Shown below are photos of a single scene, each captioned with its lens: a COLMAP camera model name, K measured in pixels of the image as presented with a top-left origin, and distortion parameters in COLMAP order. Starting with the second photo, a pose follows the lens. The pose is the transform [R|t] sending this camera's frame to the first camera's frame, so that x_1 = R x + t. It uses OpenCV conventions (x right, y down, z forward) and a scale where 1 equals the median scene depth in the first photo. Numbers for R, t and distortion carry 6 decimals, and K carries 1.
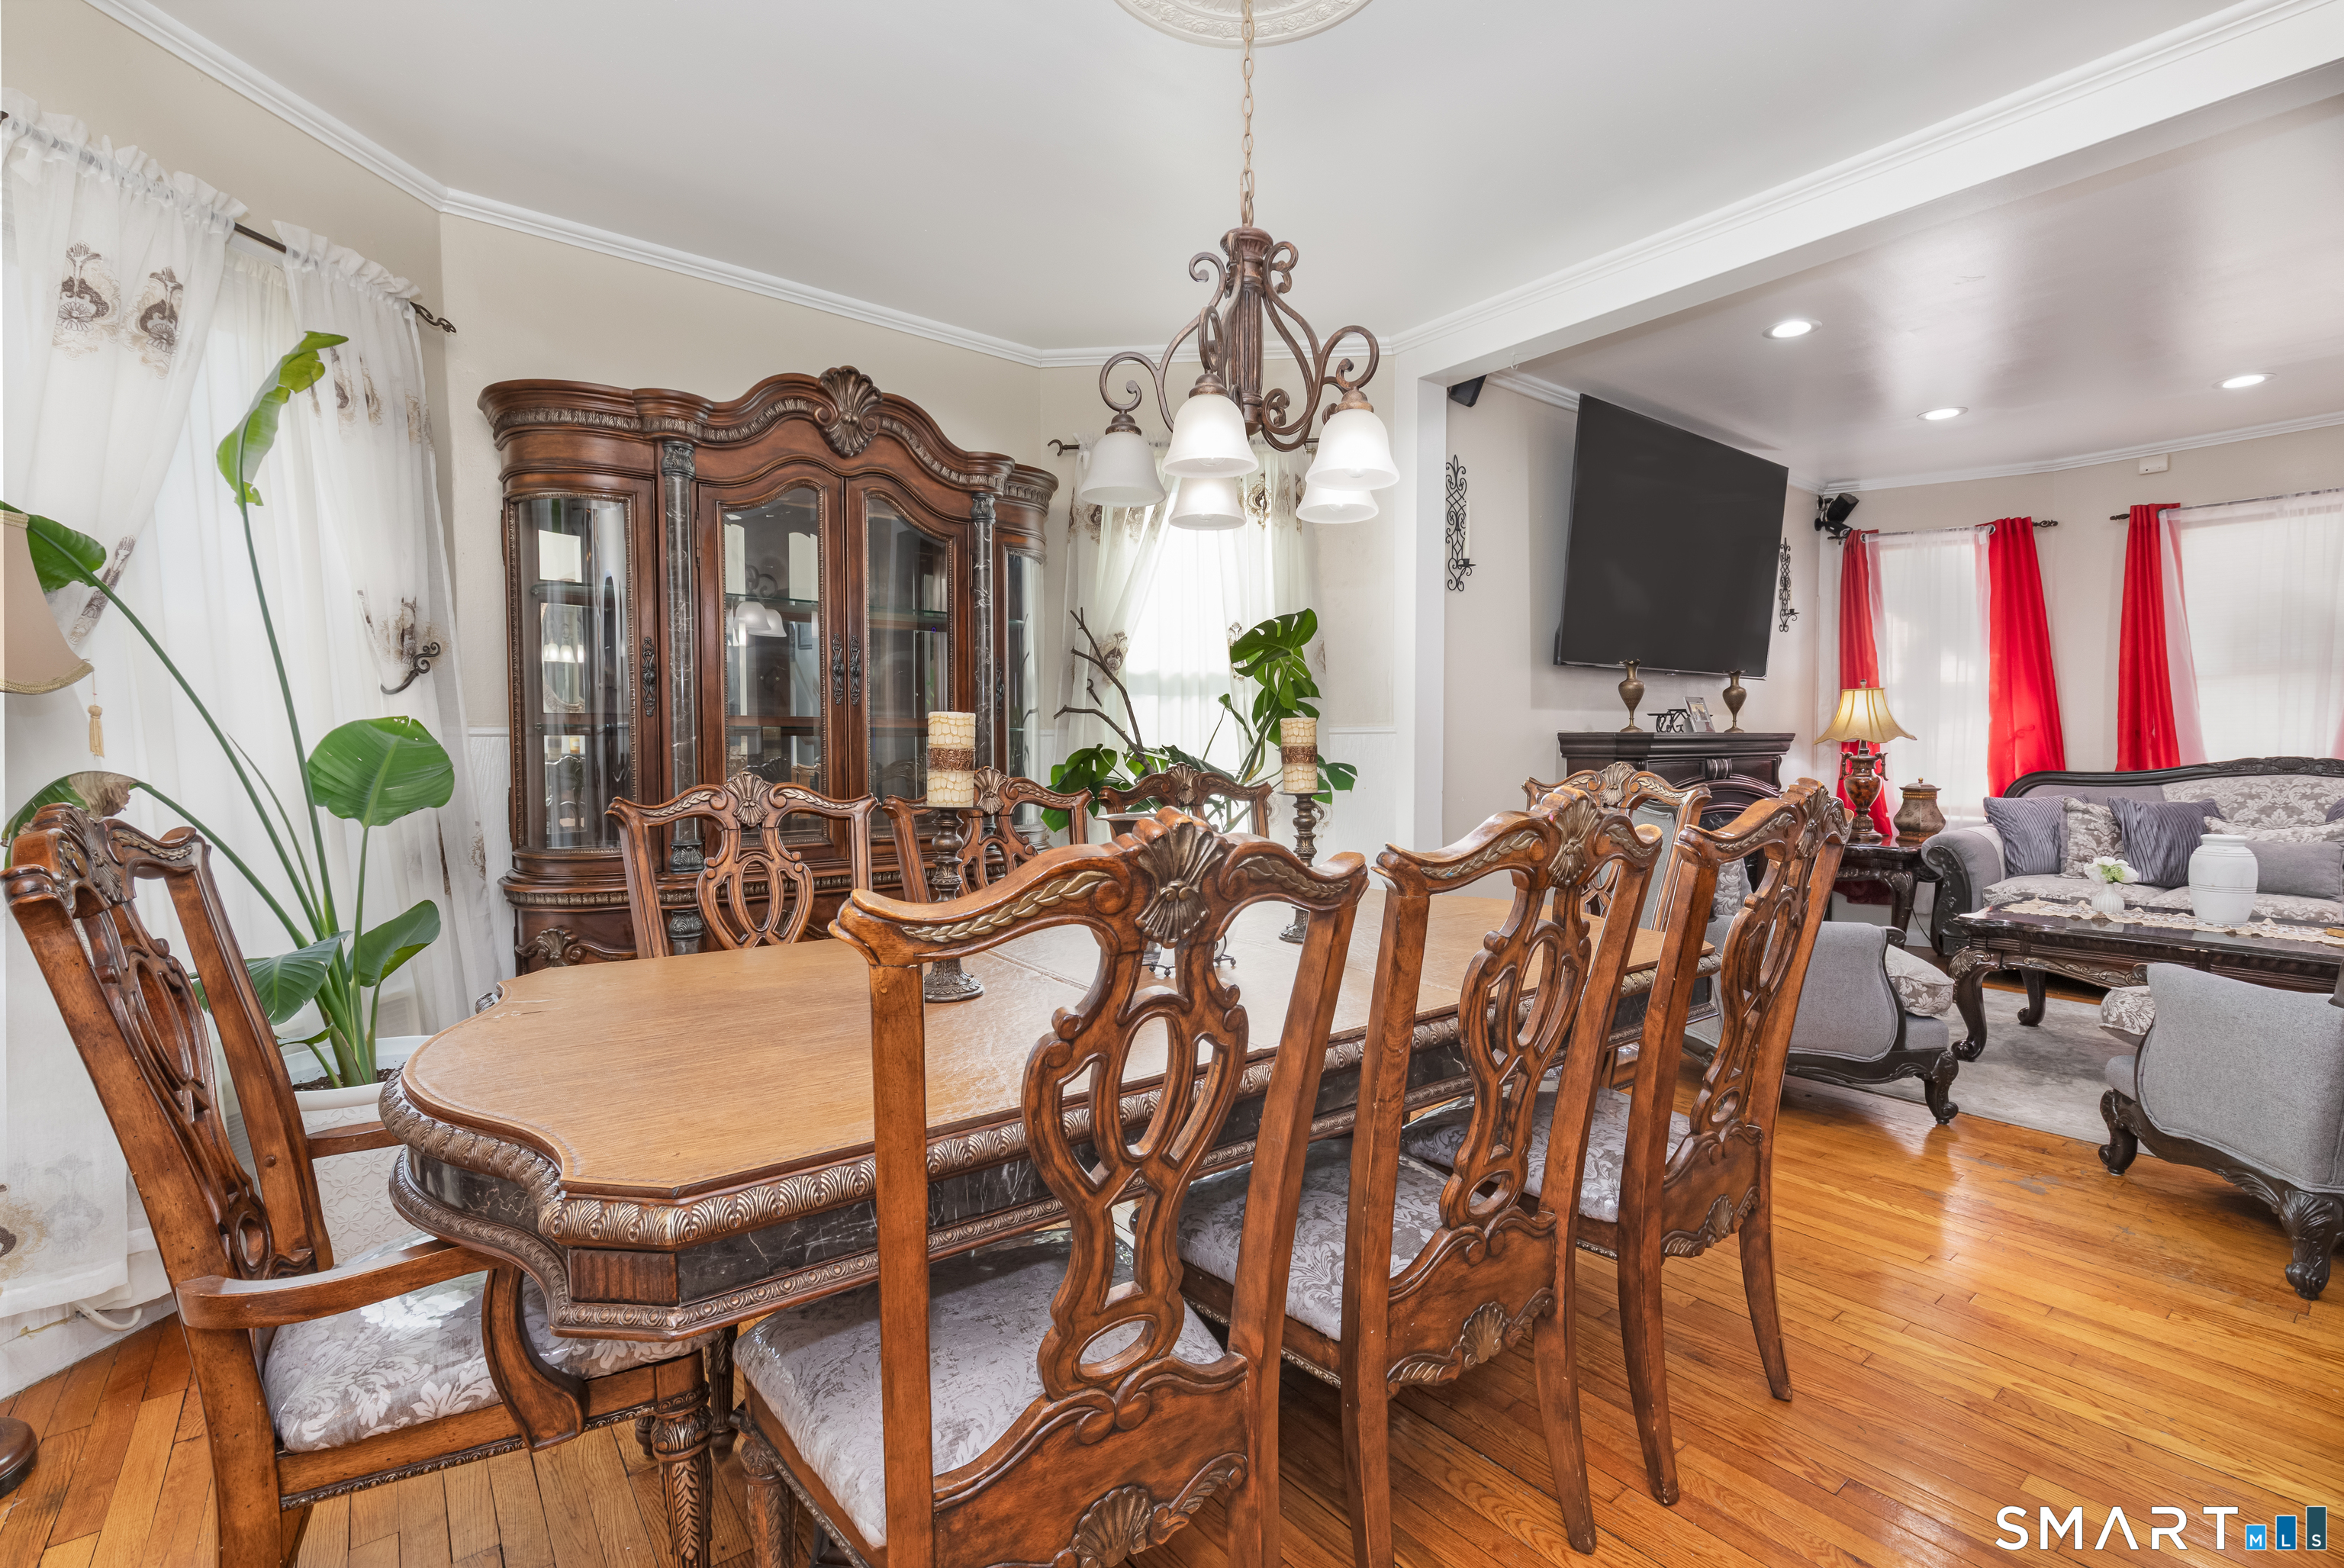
lens RADIAL K [[1059.2, 0, 1172.0], [0, 1059.2, 784.0], [0, 0, 1]] dist [0.026281, -0.000074]
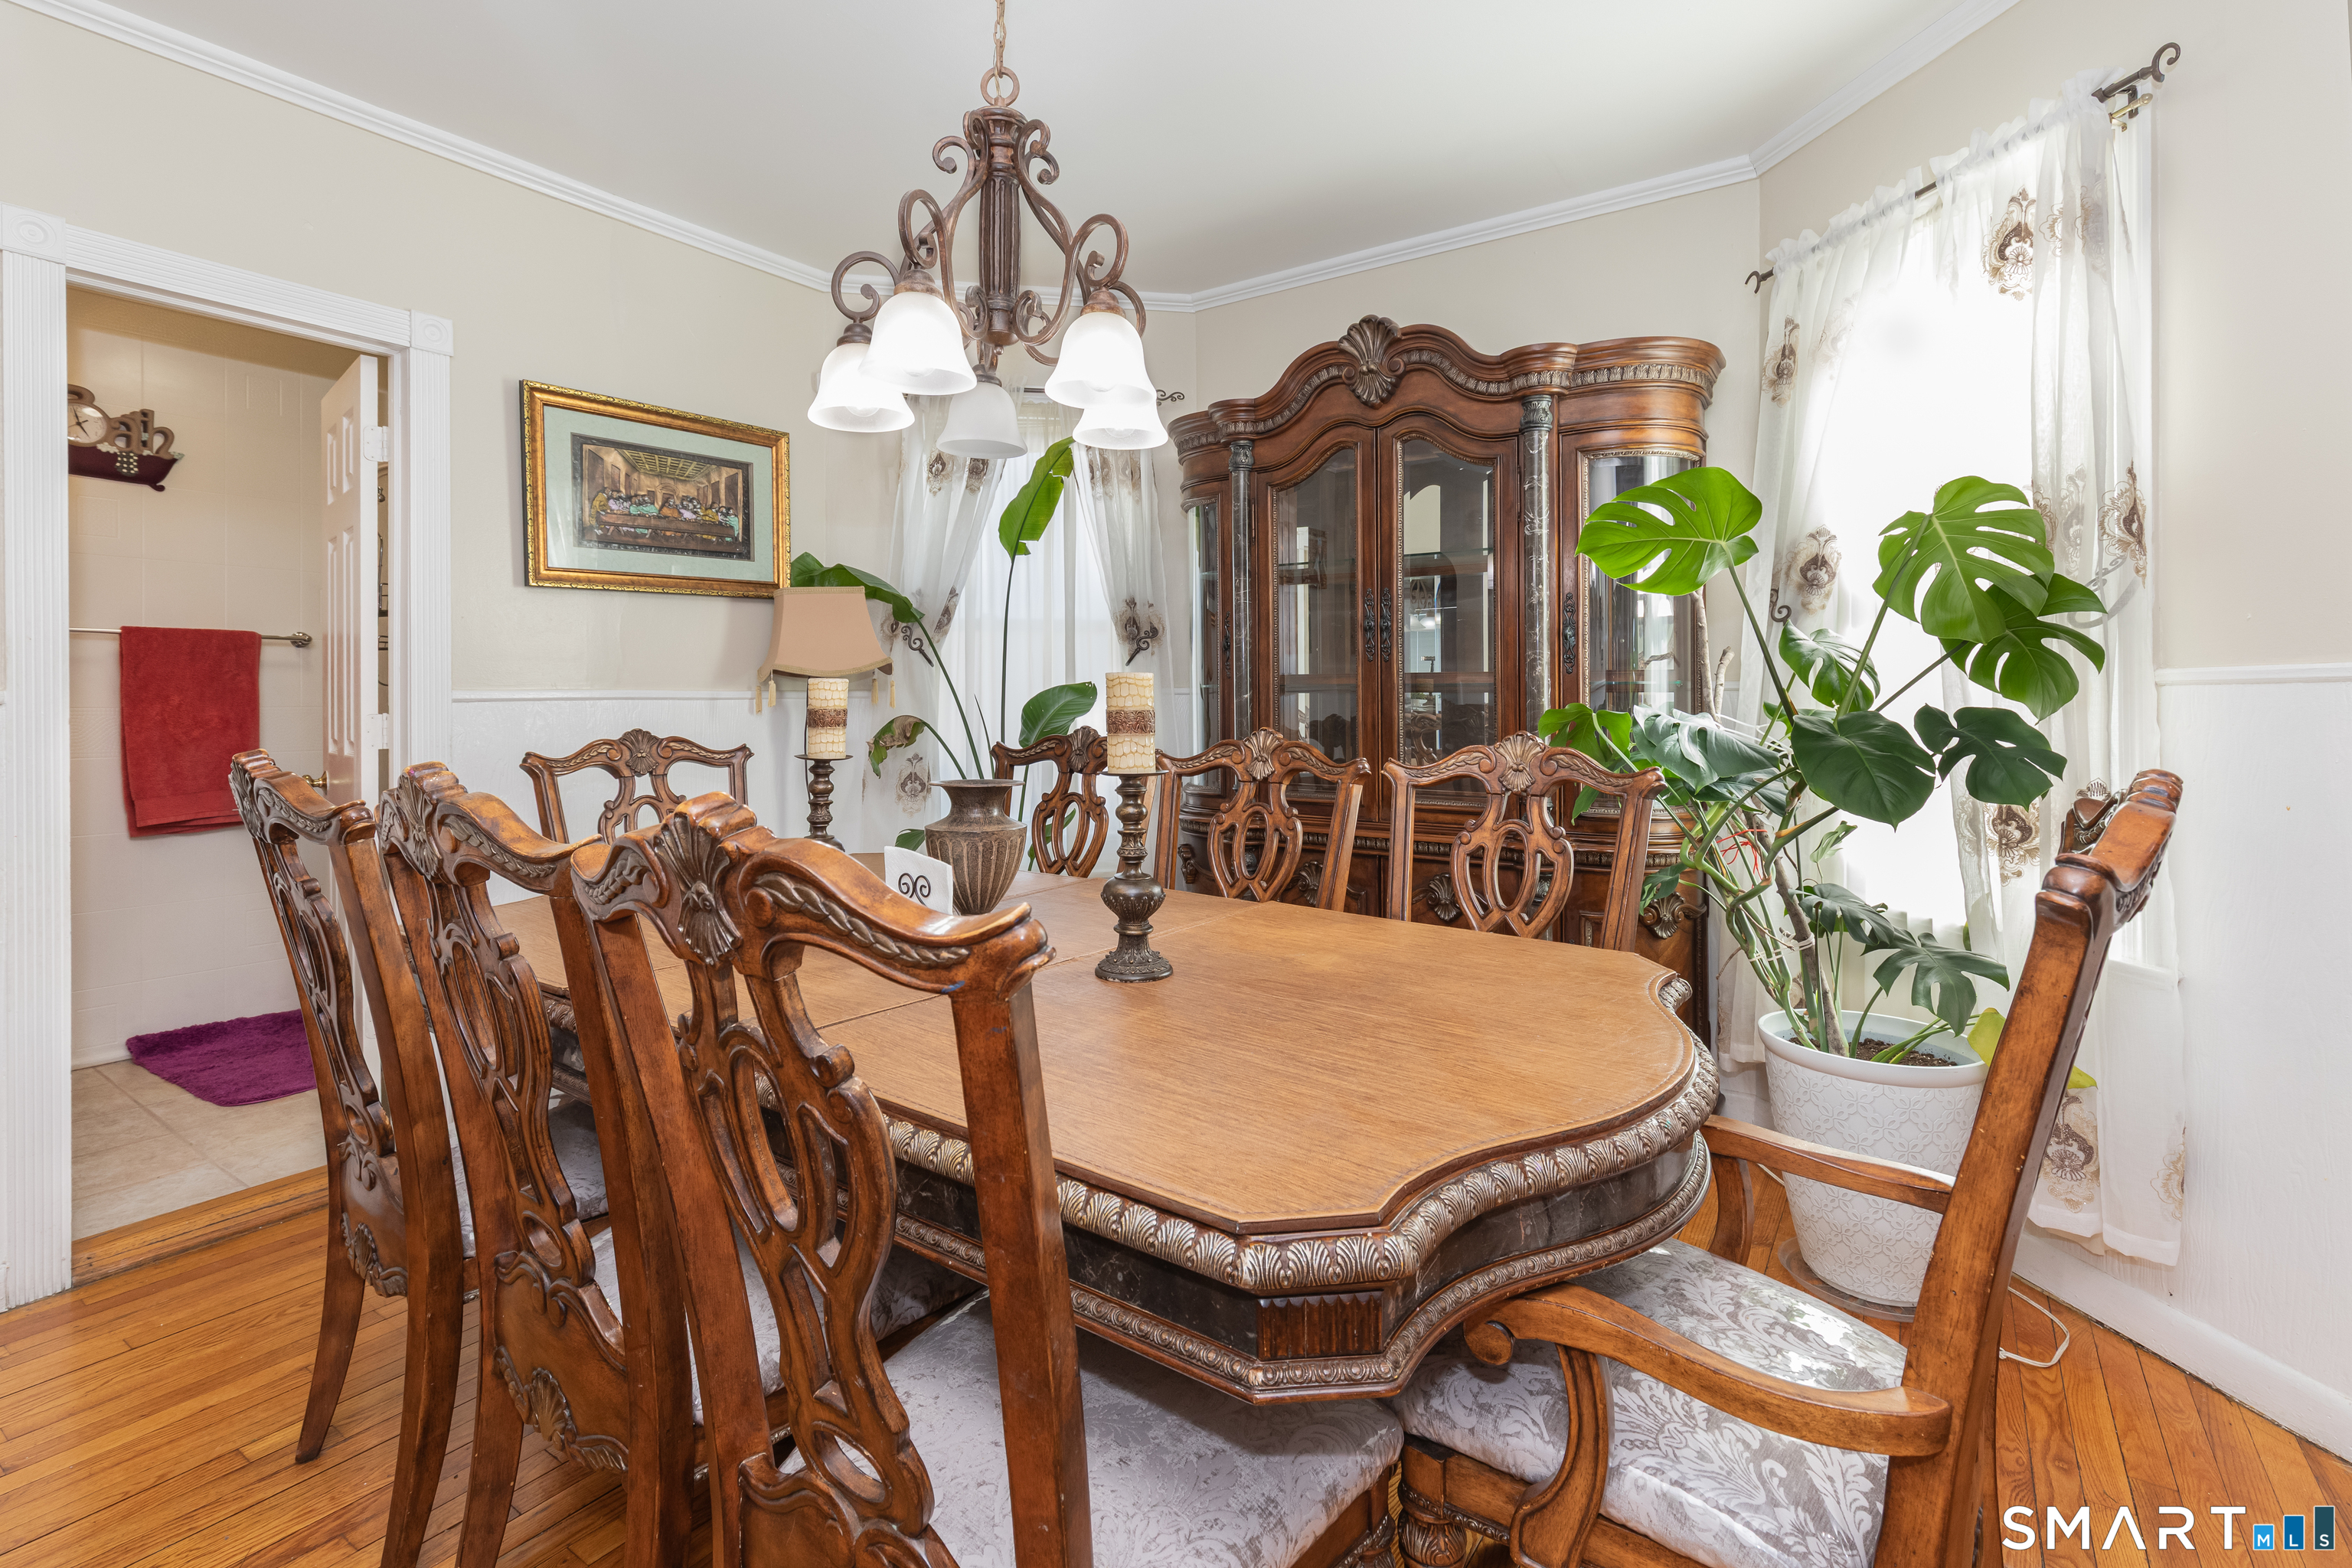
lens RADIAL K [[1094.1, 0, 1183.5], [0, 1094.1, 704.9], [0, 0, 1]] dist [-0.002301, -0.000558]
pose [[0.301861, -0.000998, -0.953351, 0.546565], [-0.036732, 0.999245, -0.012676, -0.019455], [0.952644, 0.038845, 0.301596, 0.517125]]
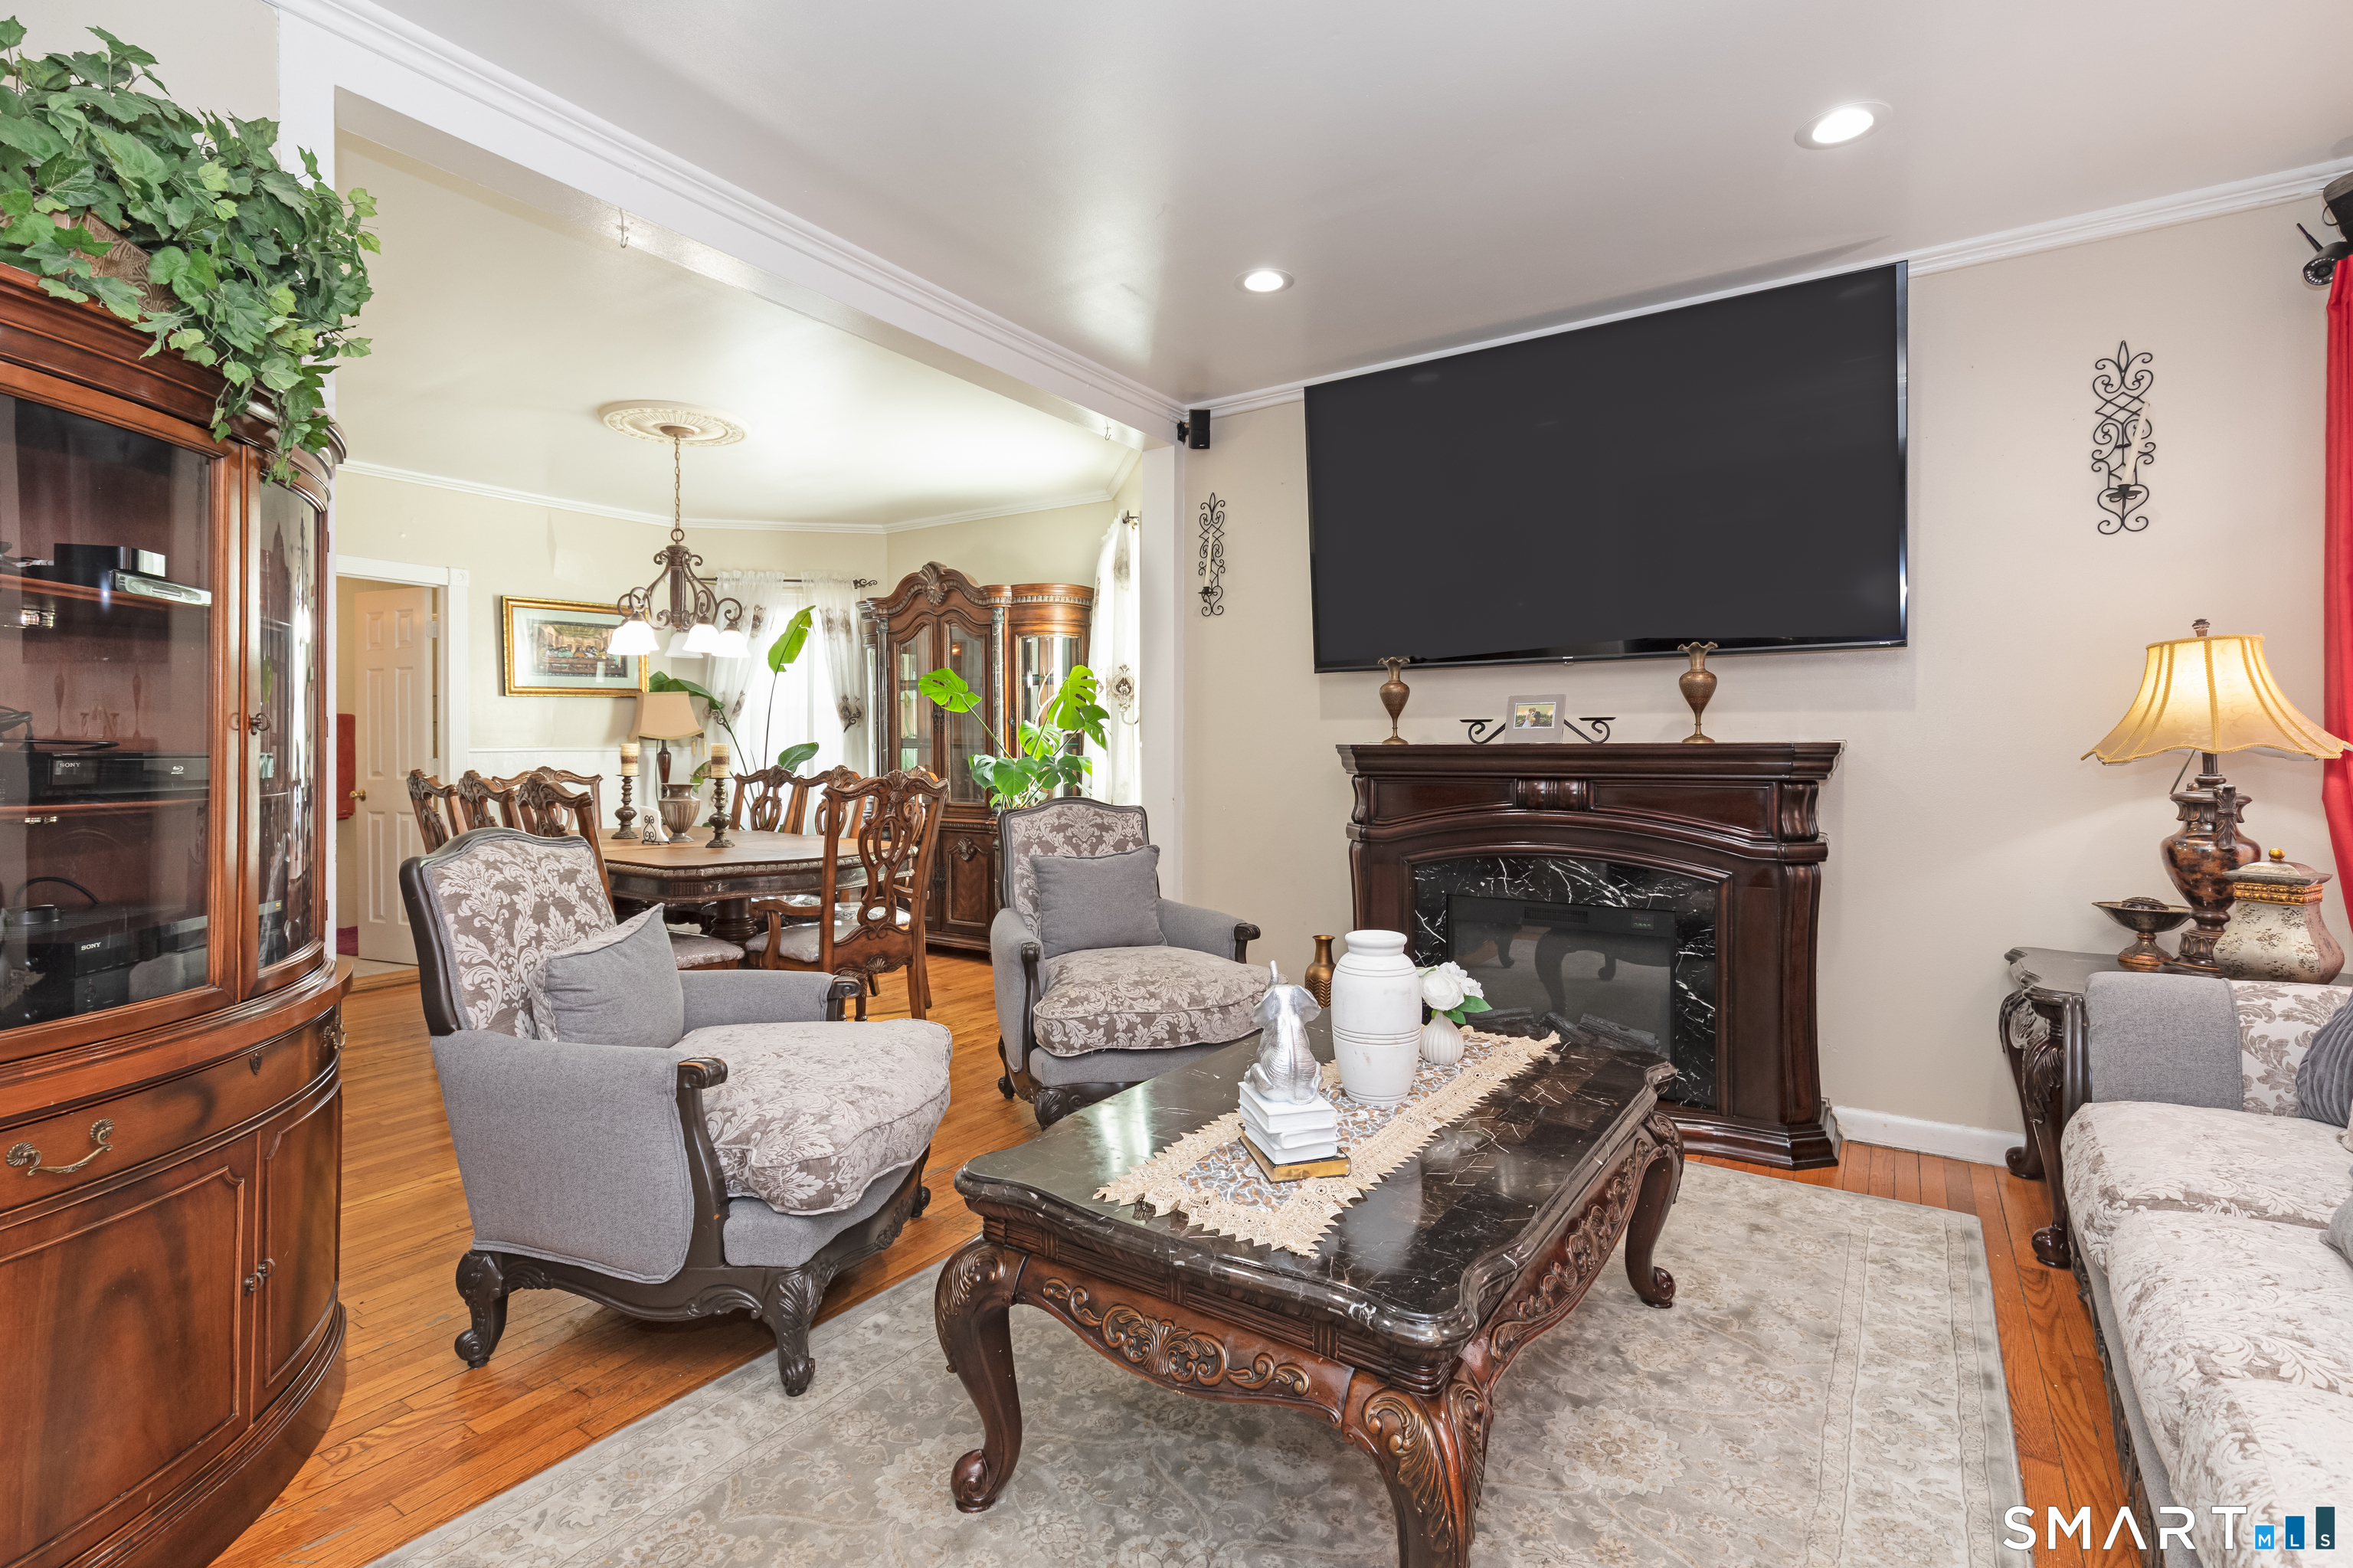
lens RADIAL K [[1080.0, 0, 1200.2], [0, 1080.0, 737.4], [0, 0, 1]] dist [-0.002236, -0.000280]
pose [[0.338268, -0.015284, -0.940926, 1.595067], [-0.039680, 0.998747, -0.030489, -0.028779], [0.940213, 0.047650, 0.337238, 0.755750]]
